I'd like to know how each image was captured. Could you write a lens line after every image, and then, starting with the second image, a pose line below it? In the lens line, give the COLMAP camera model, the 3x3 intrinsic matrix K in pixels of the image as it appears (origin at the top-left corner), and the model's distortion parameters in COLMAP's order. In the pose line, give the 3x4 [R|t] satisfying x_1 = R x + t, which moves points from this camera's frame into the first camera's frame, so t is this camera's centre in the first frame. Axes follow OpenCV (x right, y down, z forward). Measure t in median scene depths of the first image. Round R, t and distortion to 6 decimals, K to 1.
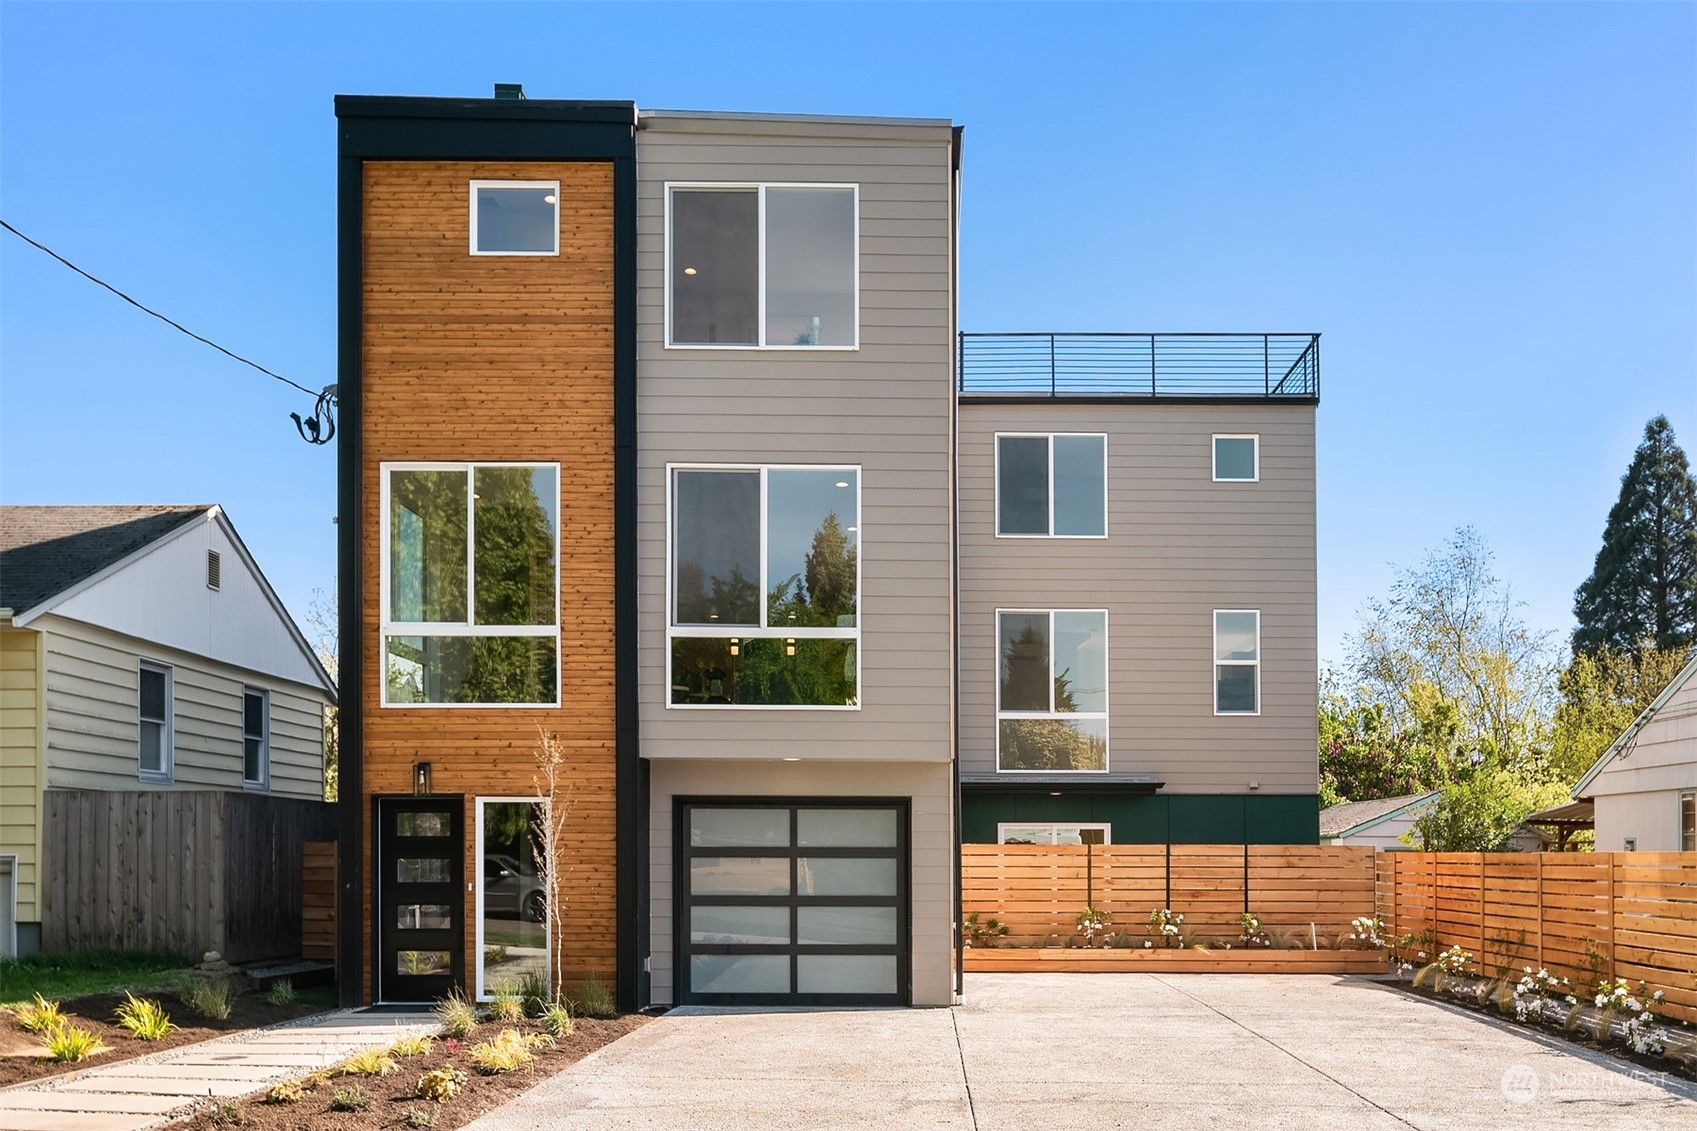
lens RADIAL K [[1361.4, 0, 736.8], [0, 1361.4, 600.5], [0, 0, 1]] dist [0.004013, -0.000730]
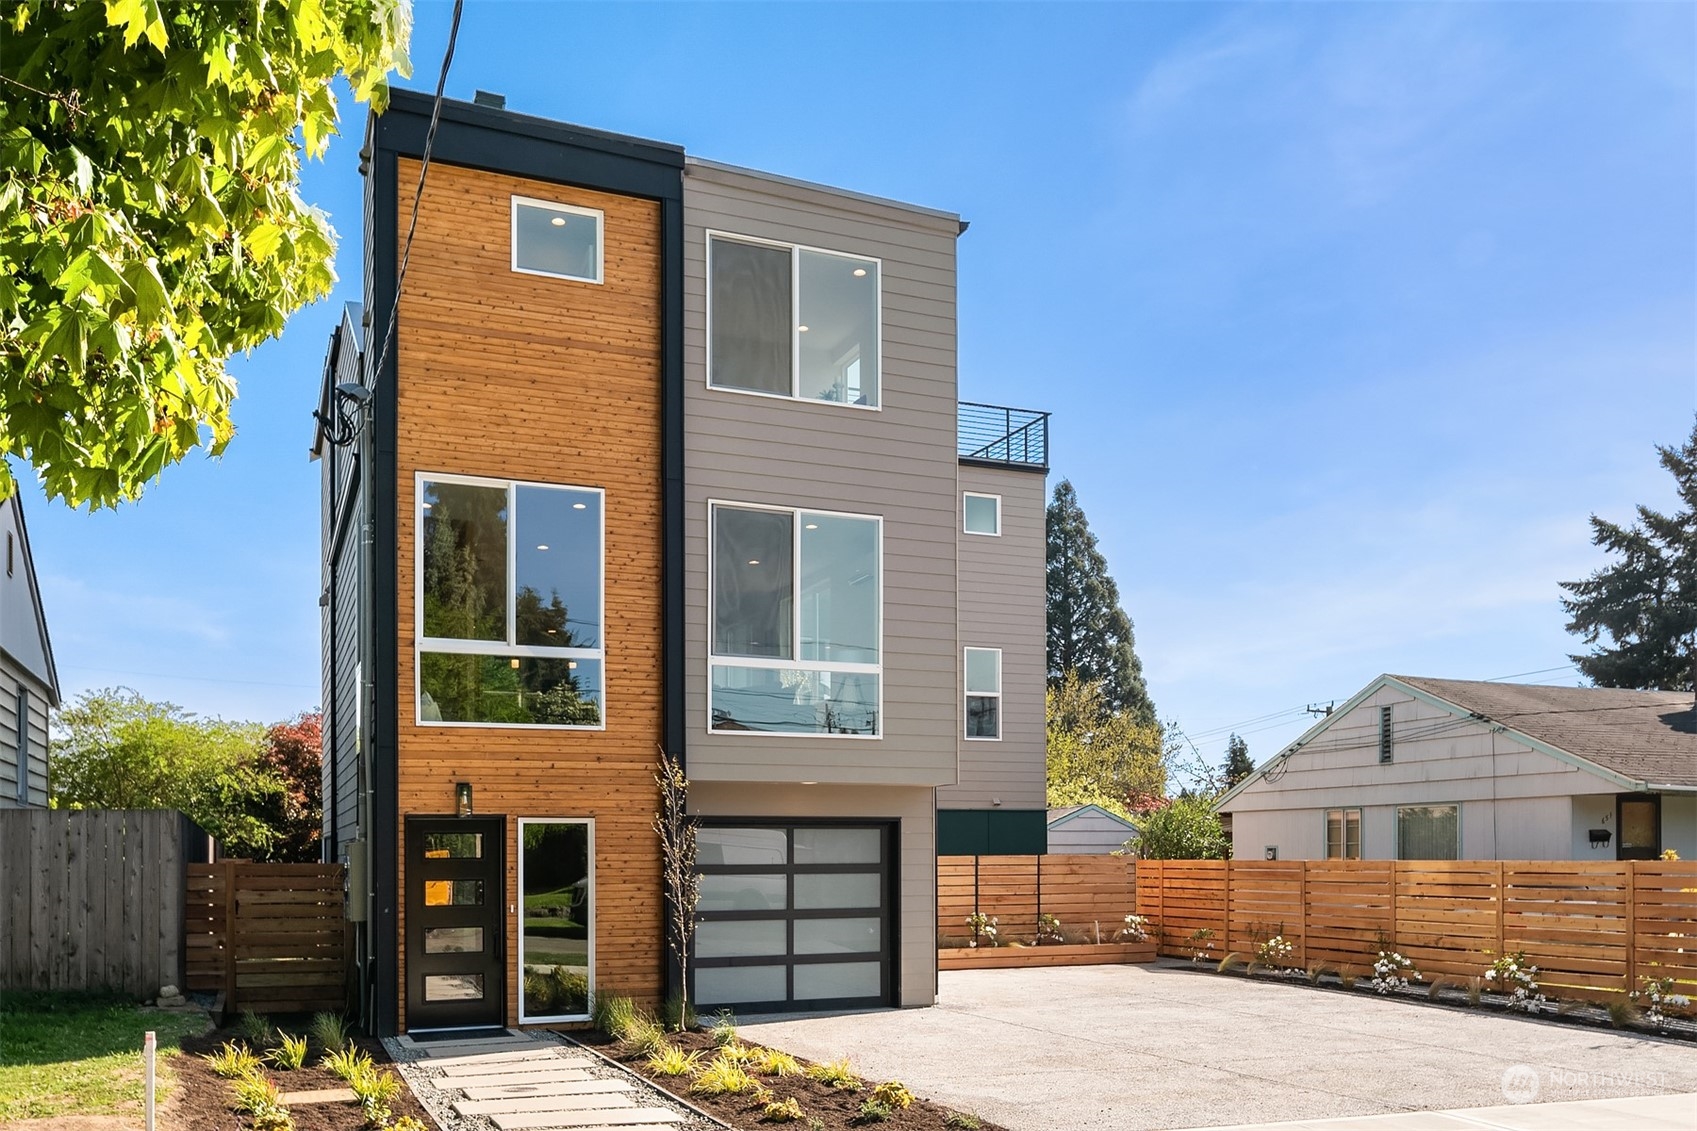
lens RADIAL K [[1361.4, 0, 736.8], [0, 1361.4, 600.5], [0, 0, 1]] dist [0.004013, -0.000730]
pose [[0.933120, 0.056618, 0.355080, -0.389814], [-0.055418, 0.998371, -0.013558, -0.009580], [-0.355269, -0.007026, 0.934738, 0.012624]]
